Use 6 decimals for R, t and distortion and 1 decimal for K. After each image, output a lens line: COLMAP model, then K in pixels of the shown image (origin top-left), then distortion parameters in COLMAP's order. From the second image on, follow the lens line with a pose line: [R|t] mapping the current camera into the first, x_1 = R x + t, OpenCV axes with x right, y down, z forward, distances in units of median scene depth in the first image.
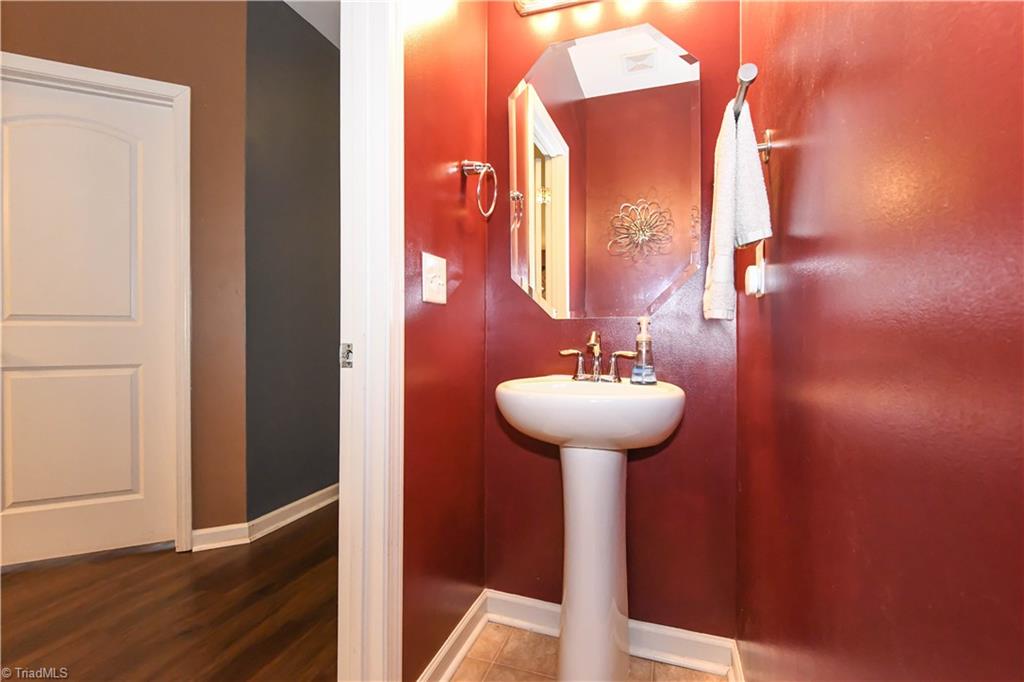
lens RADIAL K [[463.9, 0, 513.4], [0, 463.9, 344.3], [0, 0, 1]] dist [-0.016718, -0.000040]
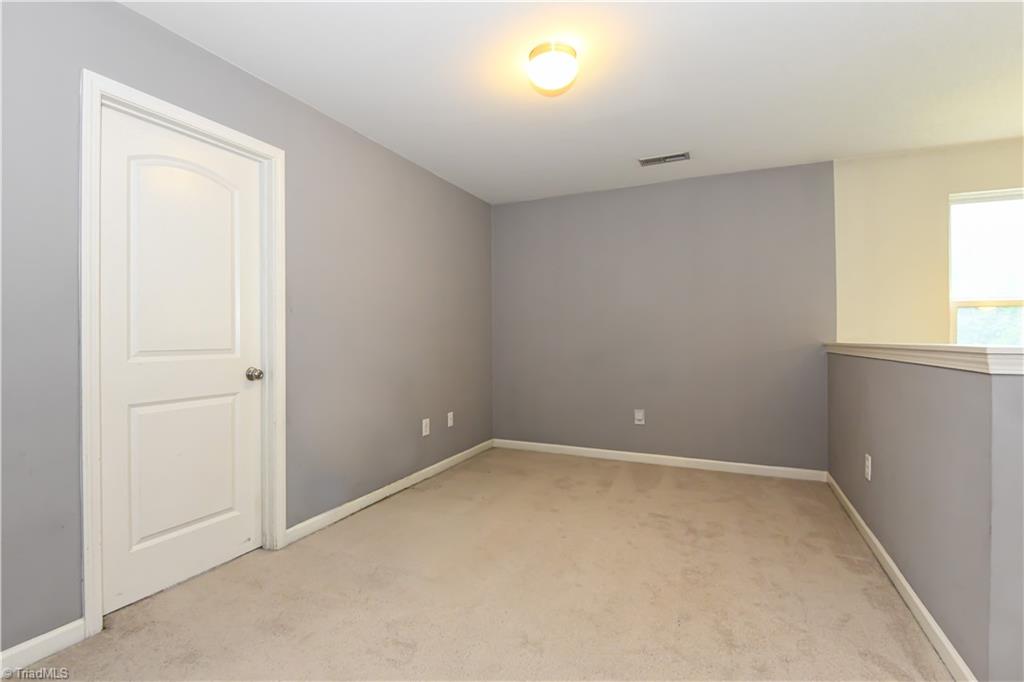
lens RADIAL K [[463.9, 0, 513.4], [0, 463.9, 344.3], [0, 0, 1]] dist [-0.016718, -0.000040]
pose [[0.796244, -0.006022, 0.604946, -0.958458], [0.009129, 0.999956, -0.002062, -0.063099], [-0.604907, 0.007164, 0.796264, -0.279927]]
